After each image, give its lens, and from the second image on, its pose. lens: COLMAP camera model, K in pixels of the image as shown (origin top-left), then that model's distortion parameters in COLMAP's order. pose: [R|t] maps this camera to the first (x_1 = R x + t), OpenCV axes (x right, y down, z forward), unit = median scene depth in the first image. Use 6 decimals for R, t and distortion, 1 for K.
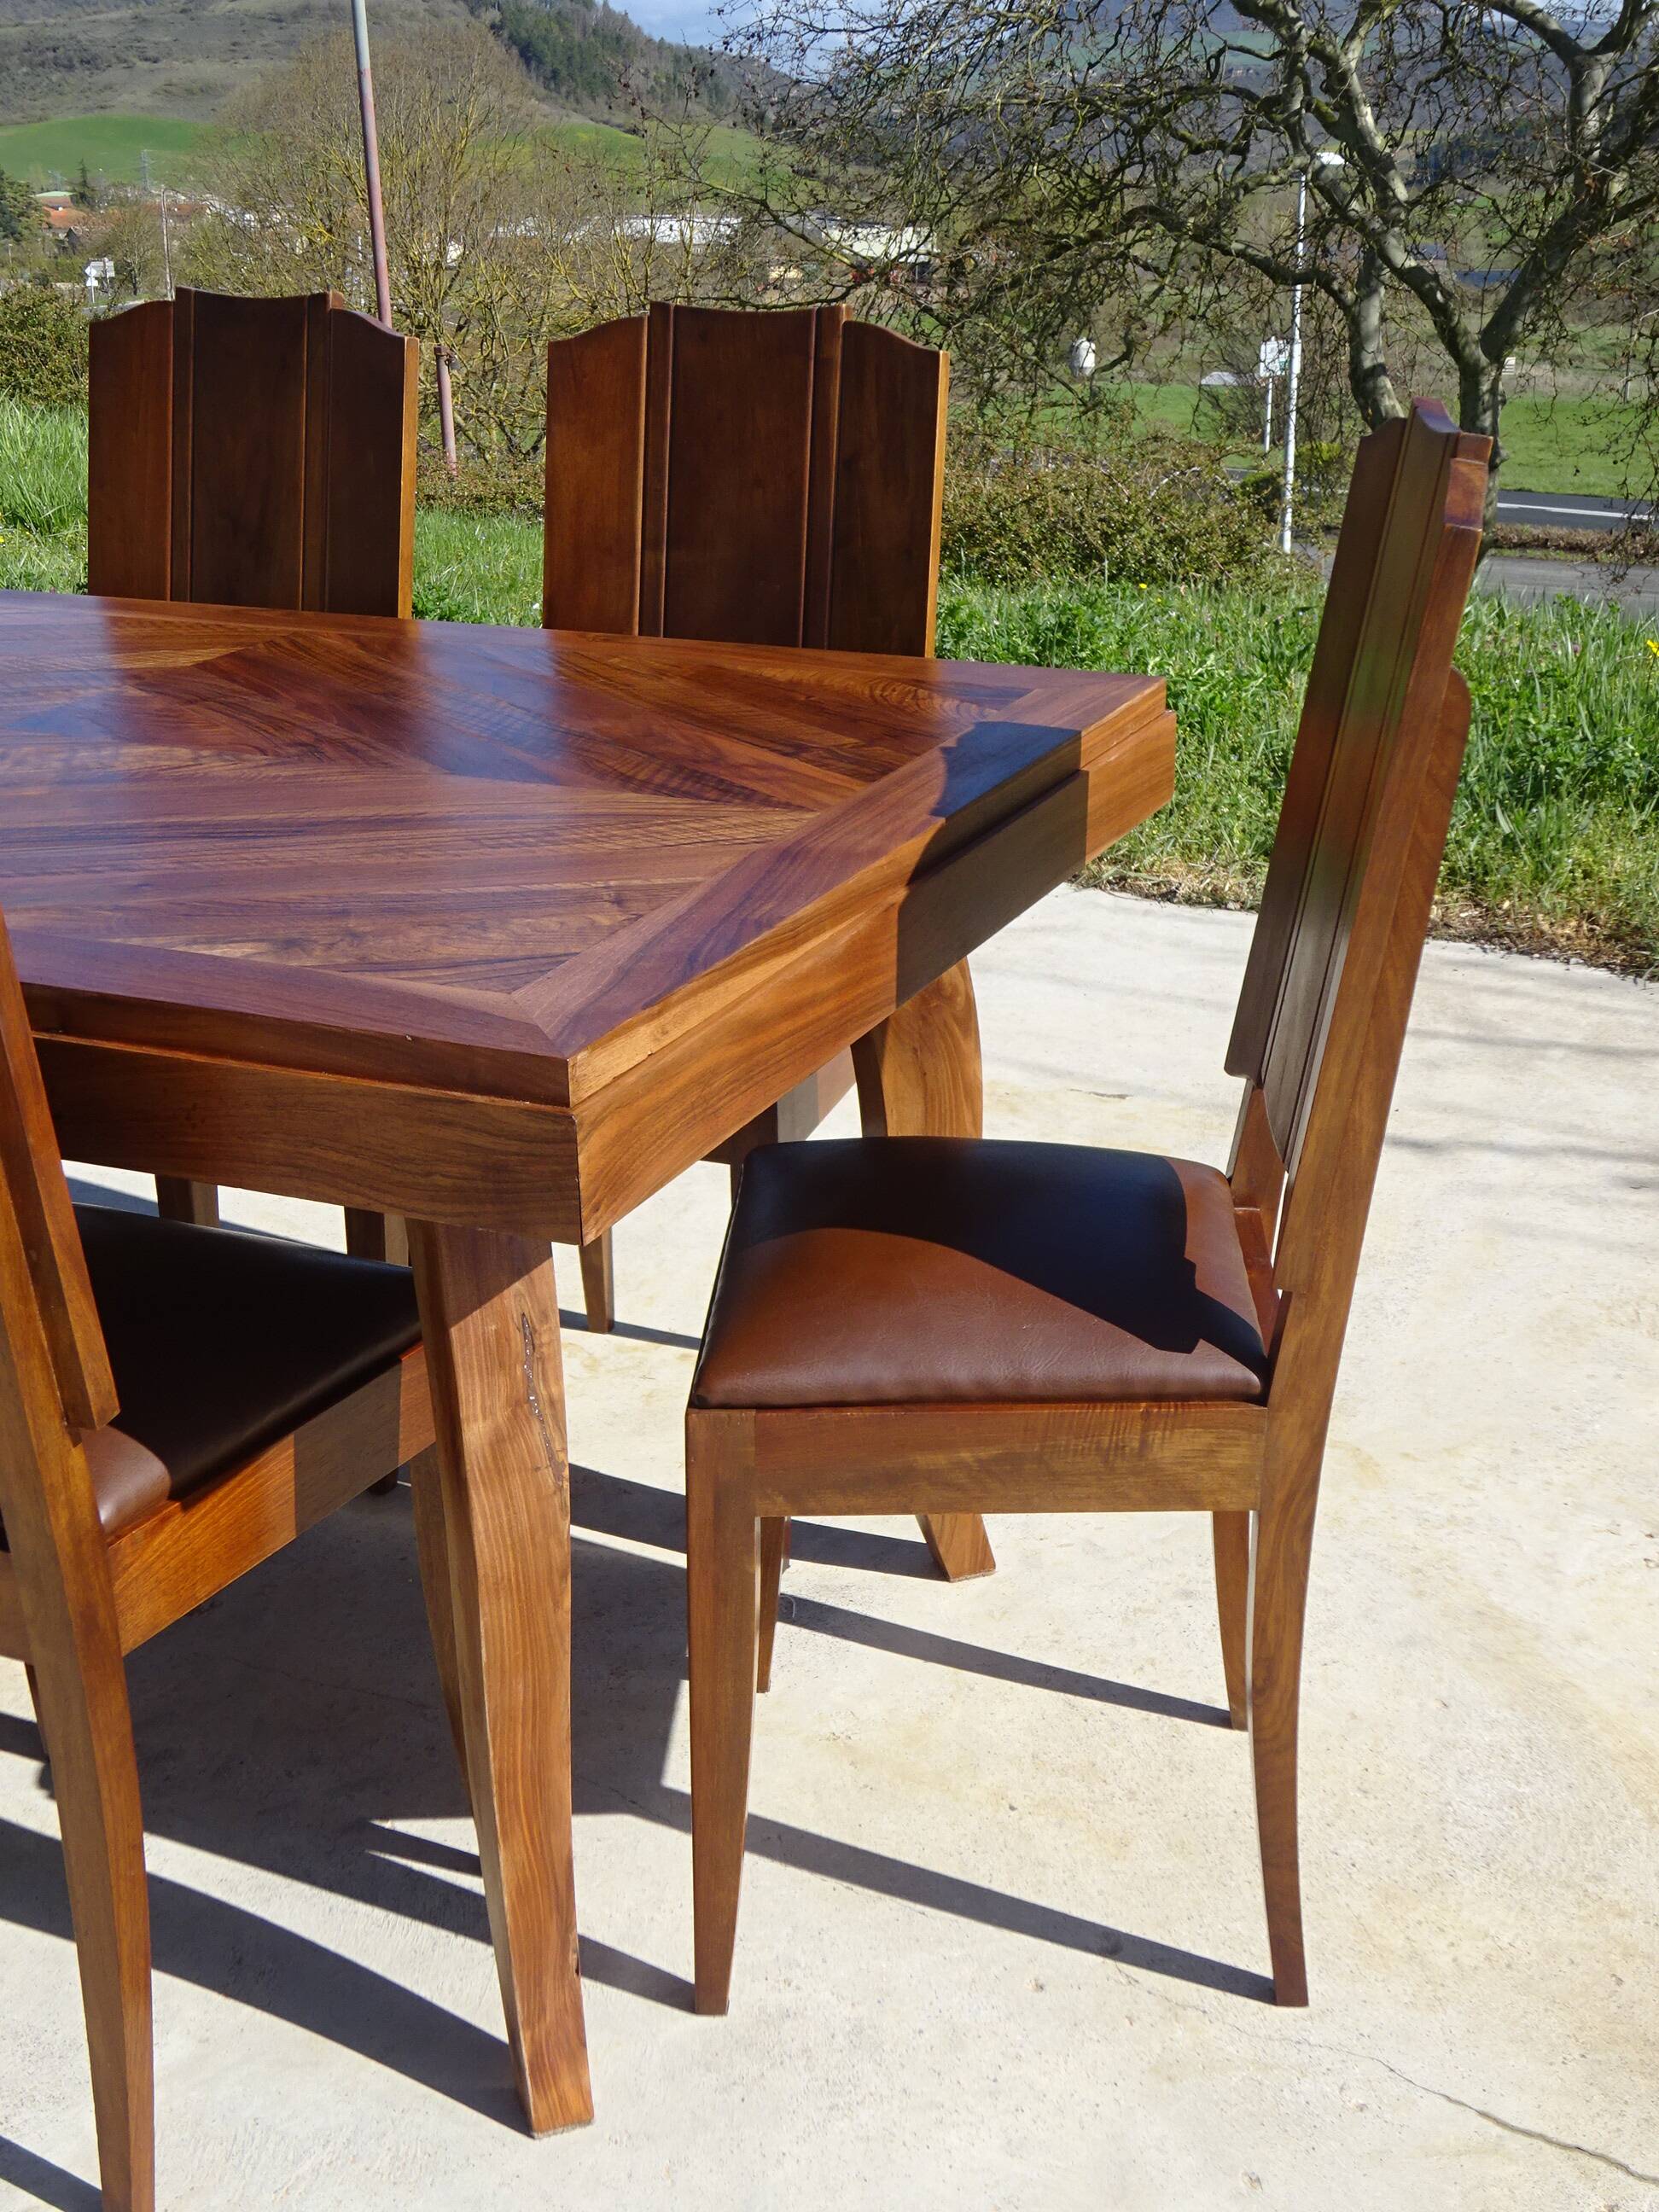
lens RADIAL K [[2755.2, 0, 831.9], [0, 2755.2, 1130.7], [0, 0, 1]] dist [0.082842, -0.240756]
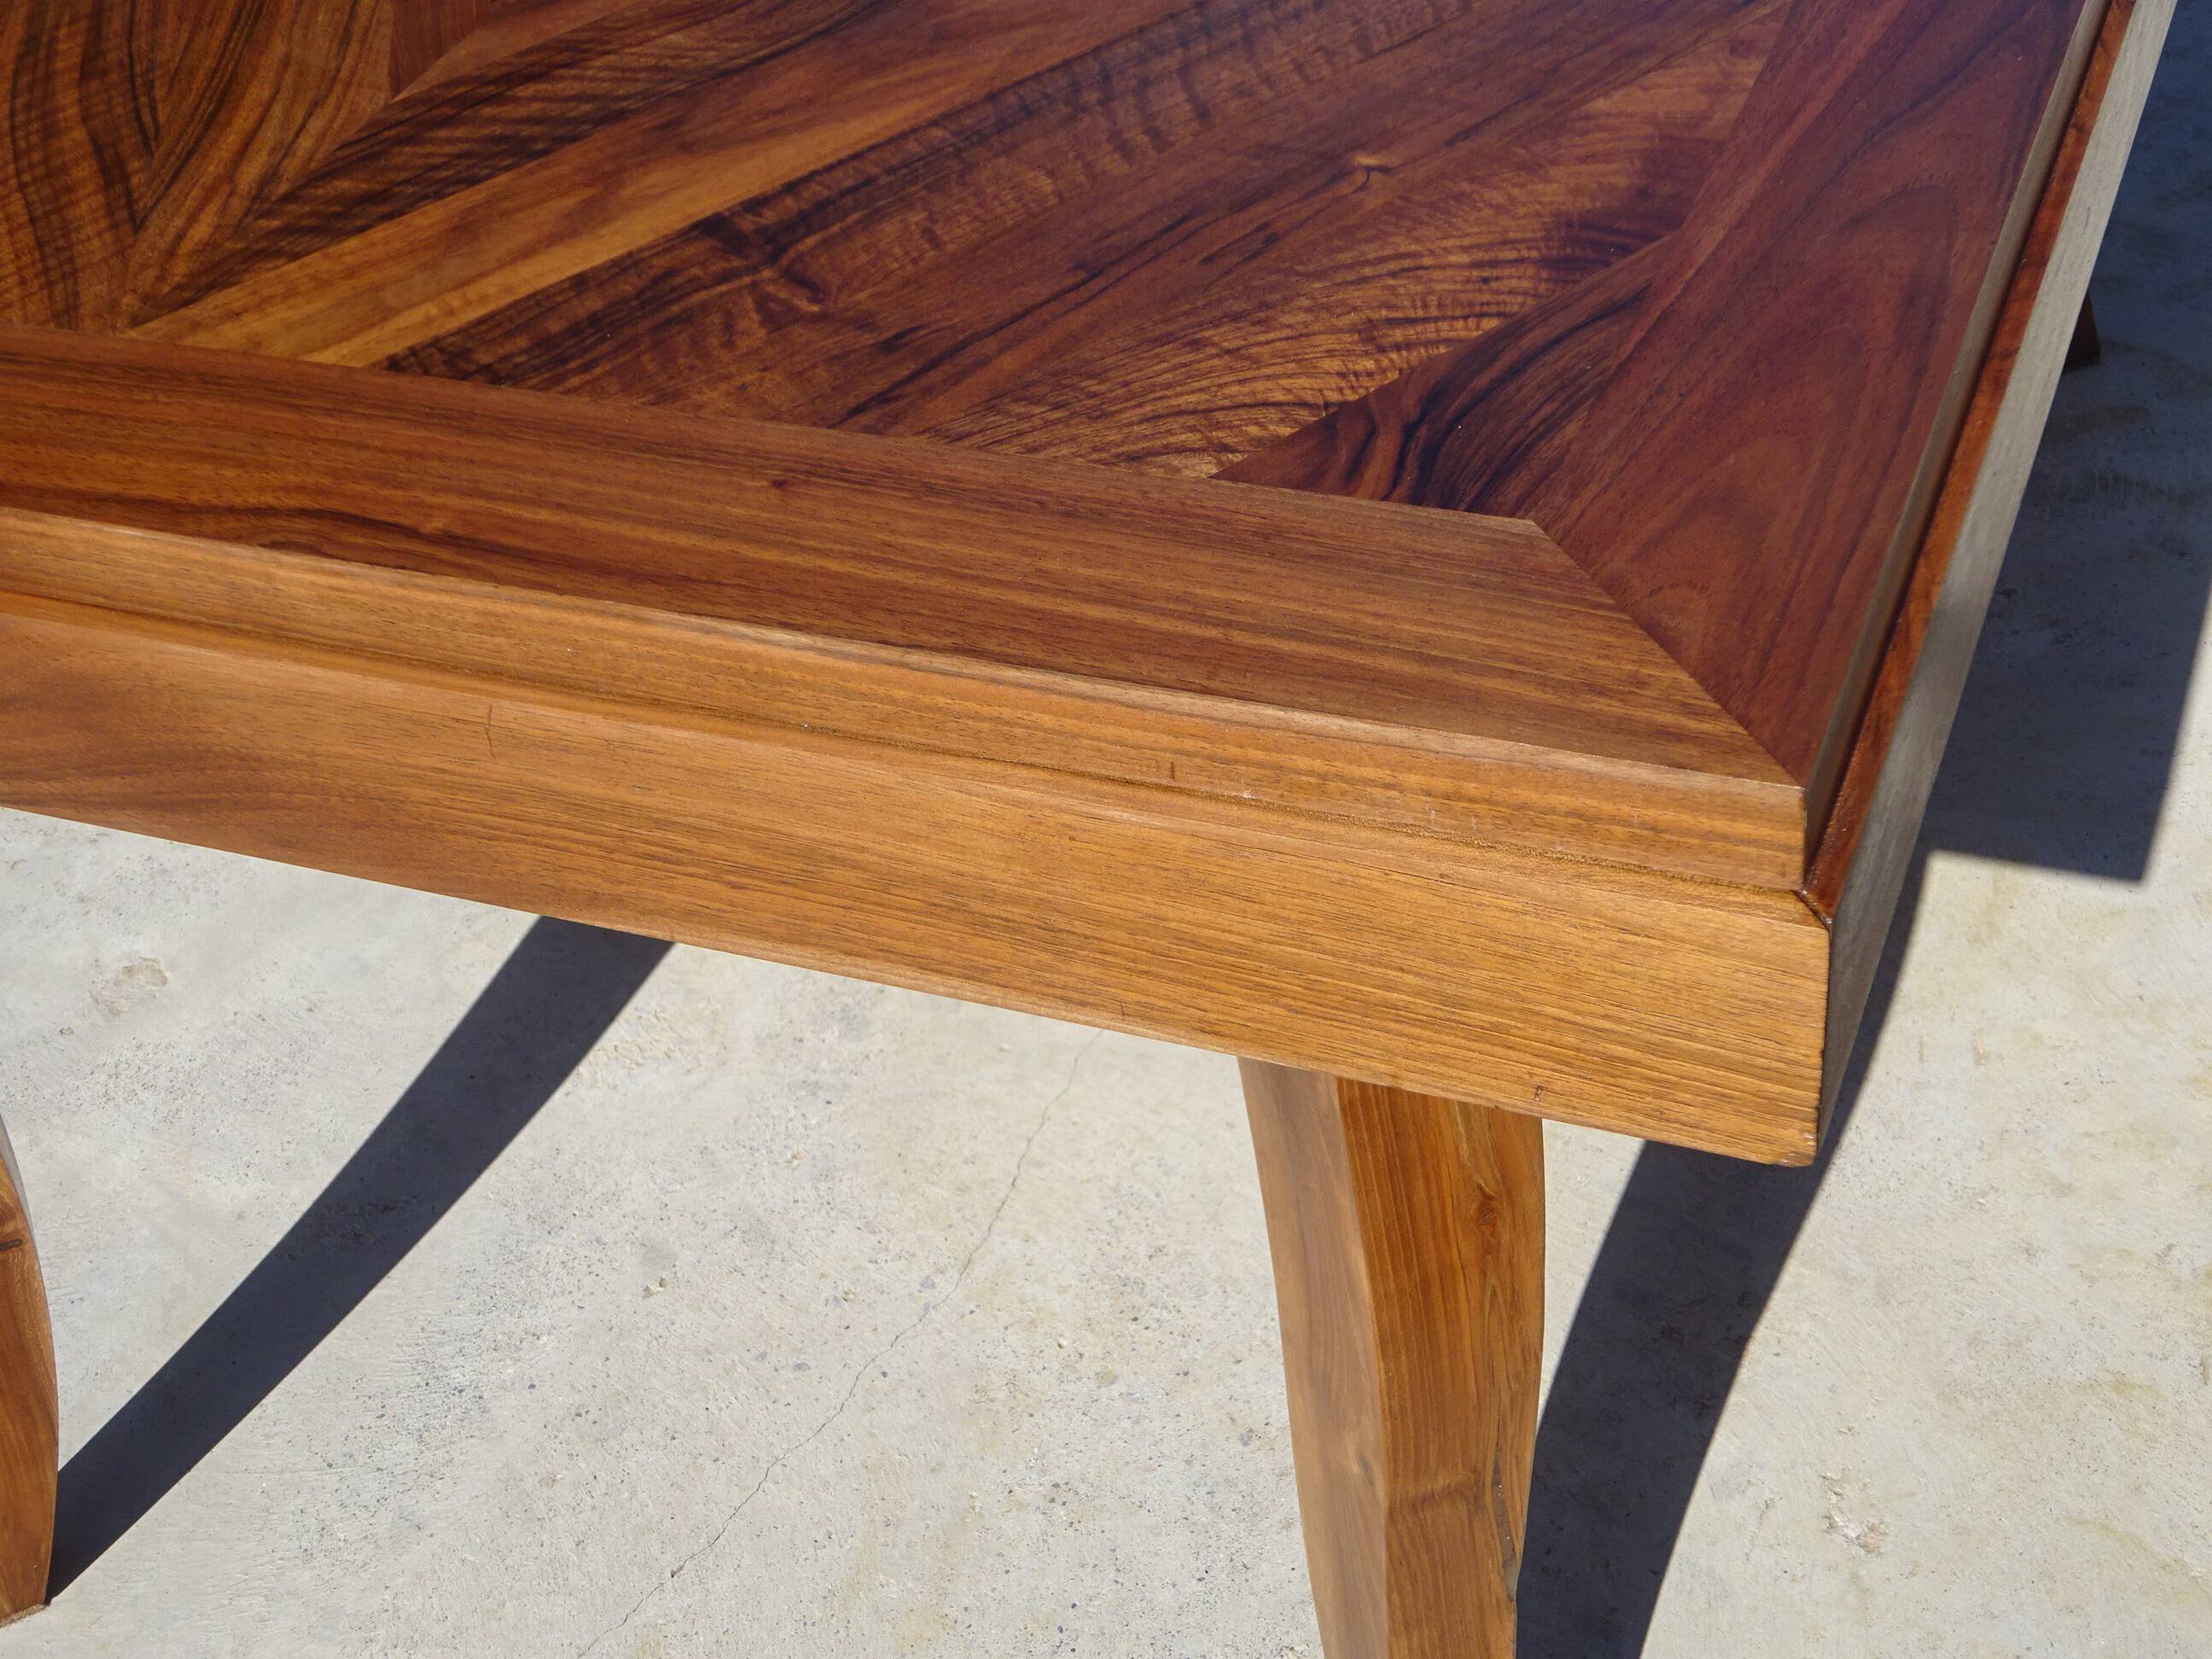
lens RADIAL K [[3043.3, 0, 1128.1], [0, 3043.3, 824.3], [0, 0, 1]] dist [0.038252, 0.060787]
pose [[0.038254, 0.642777, -0.765098, 0.376405], [-0.257903, 0.746069, 0.613896, -0.357316], [0.965413, 0.173837, 0.194314, 0.993977]]
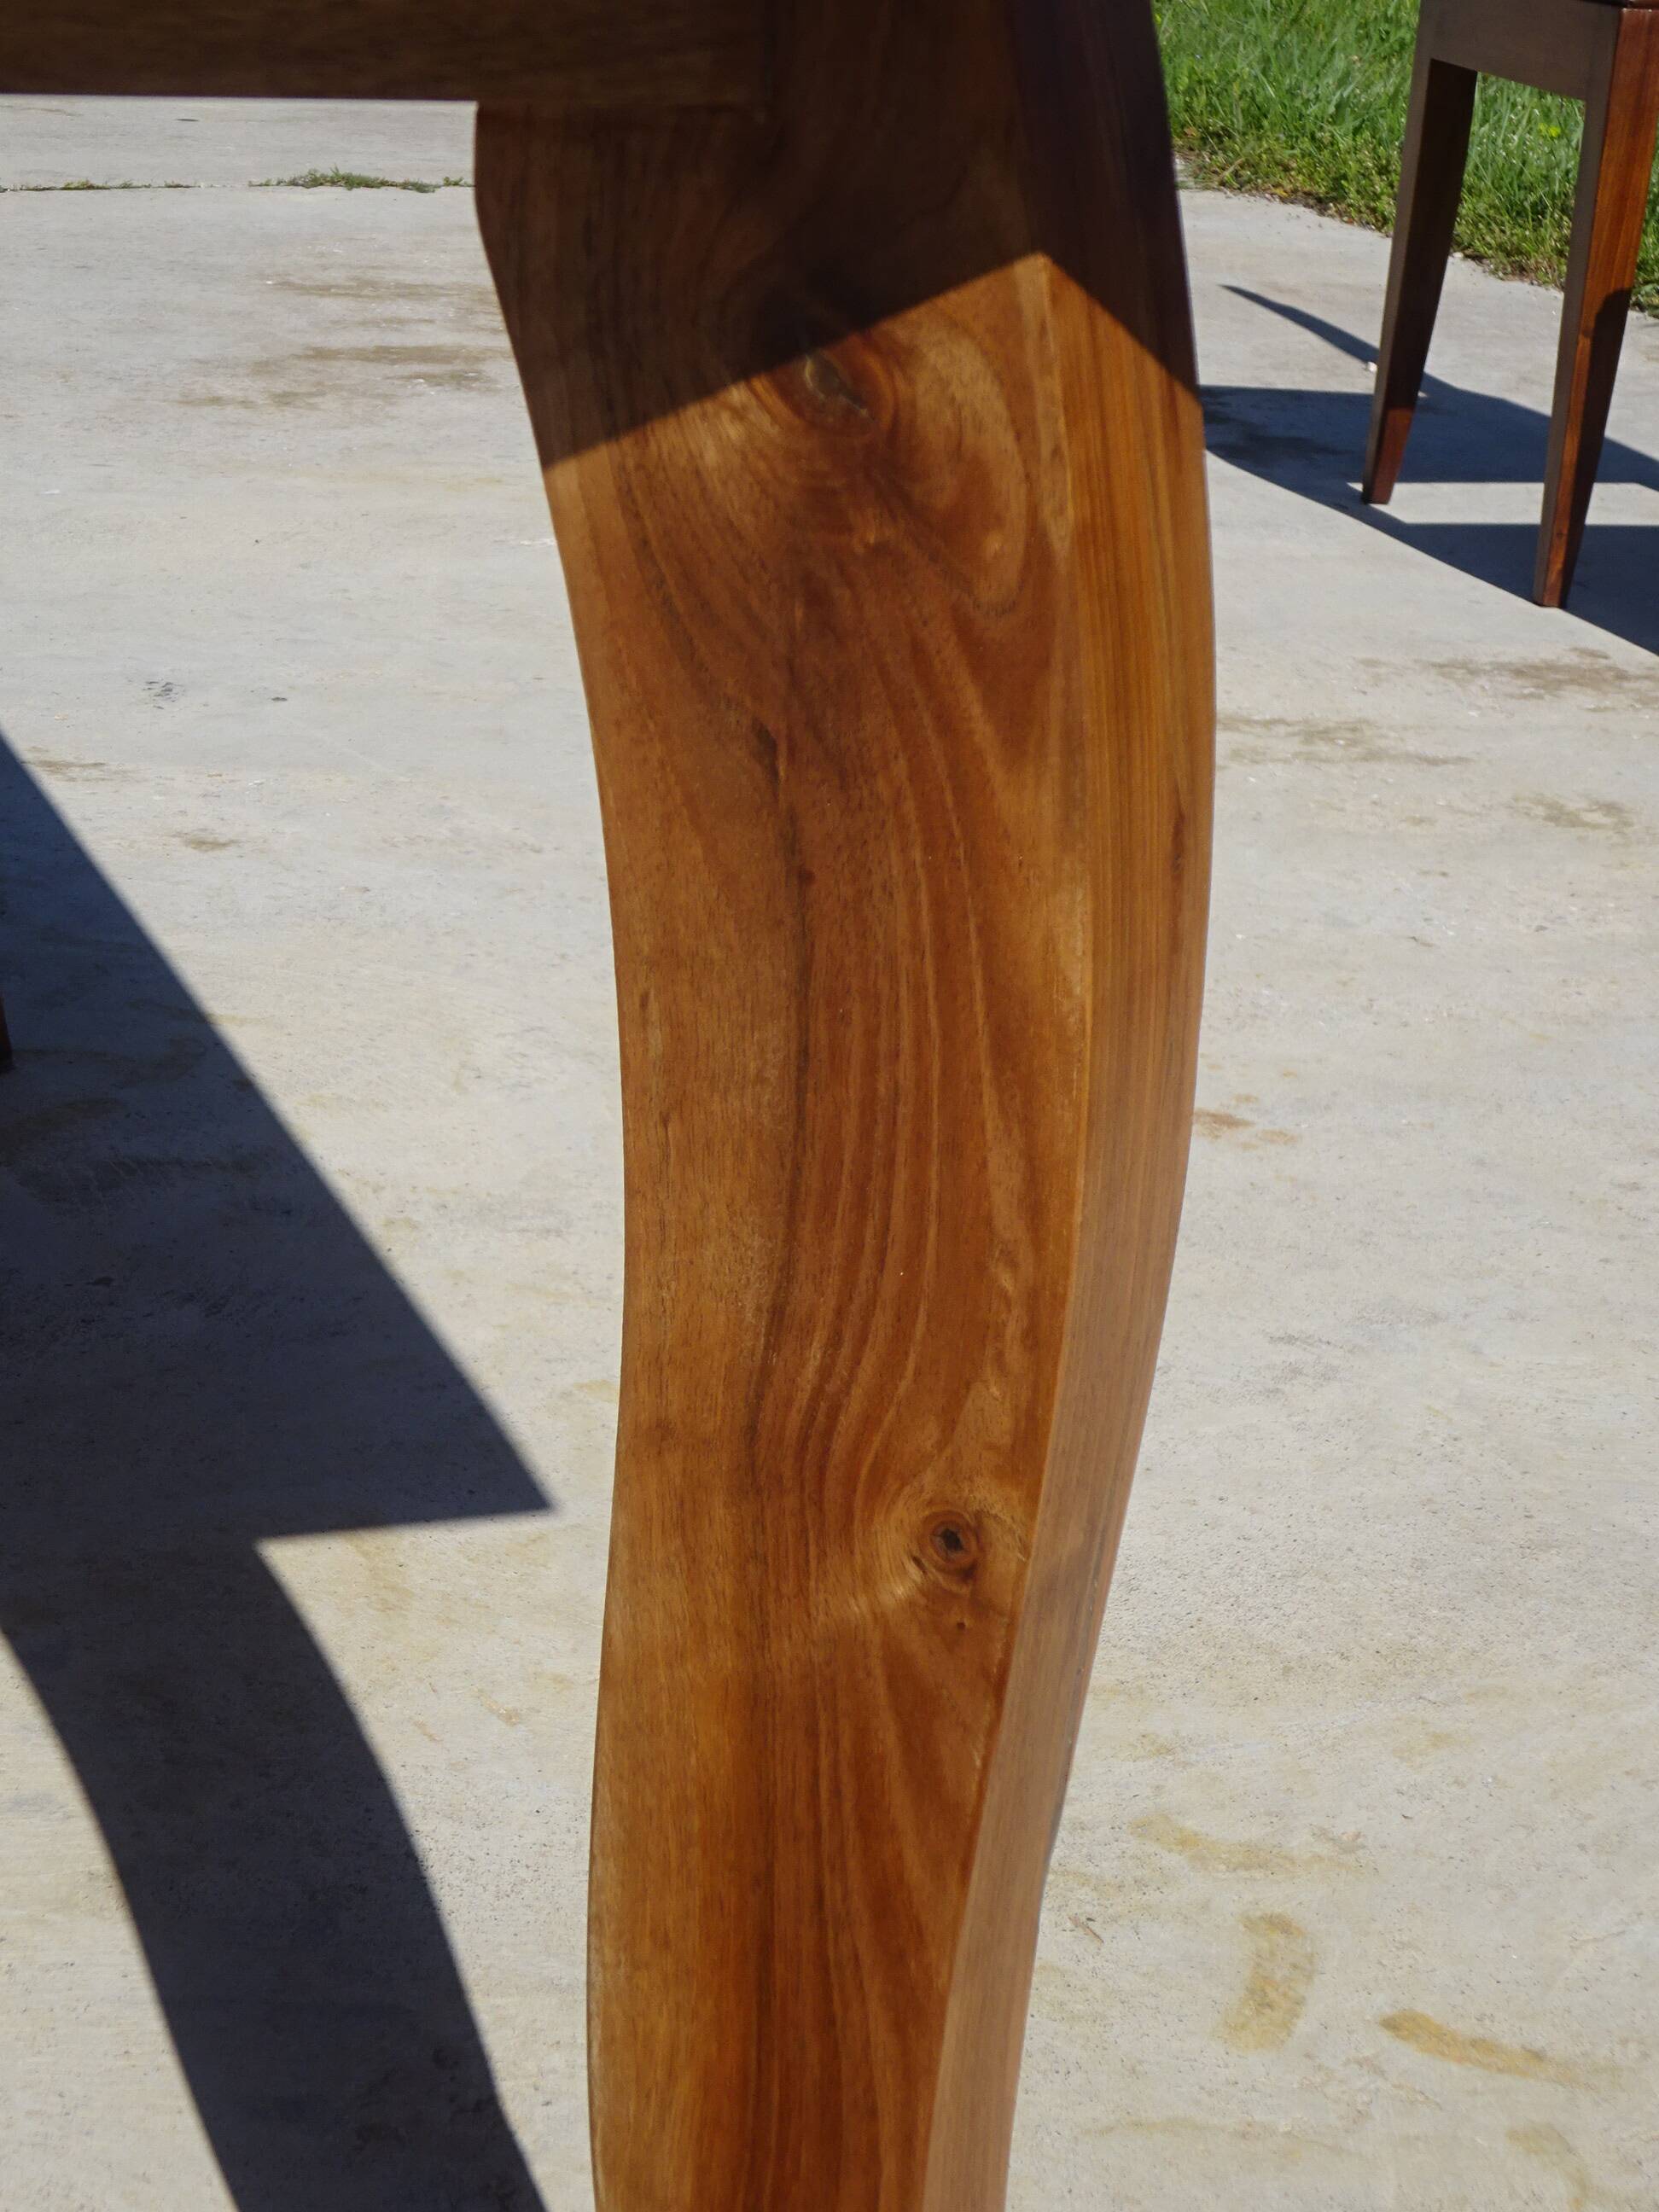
lens RADIAL K [[4165.1, 0, 829.5], [0, 4165.1, 1106.0], [0, 0, 1]] dist [-0.004850, -0.193722]
pose [[0.701010, 0.281839, -0.655097, 0.275236], [-0.318011, 0.945746, 0.066584, -0.028854], [0.638321, 0.161652, 0.752605, 0.863977]]
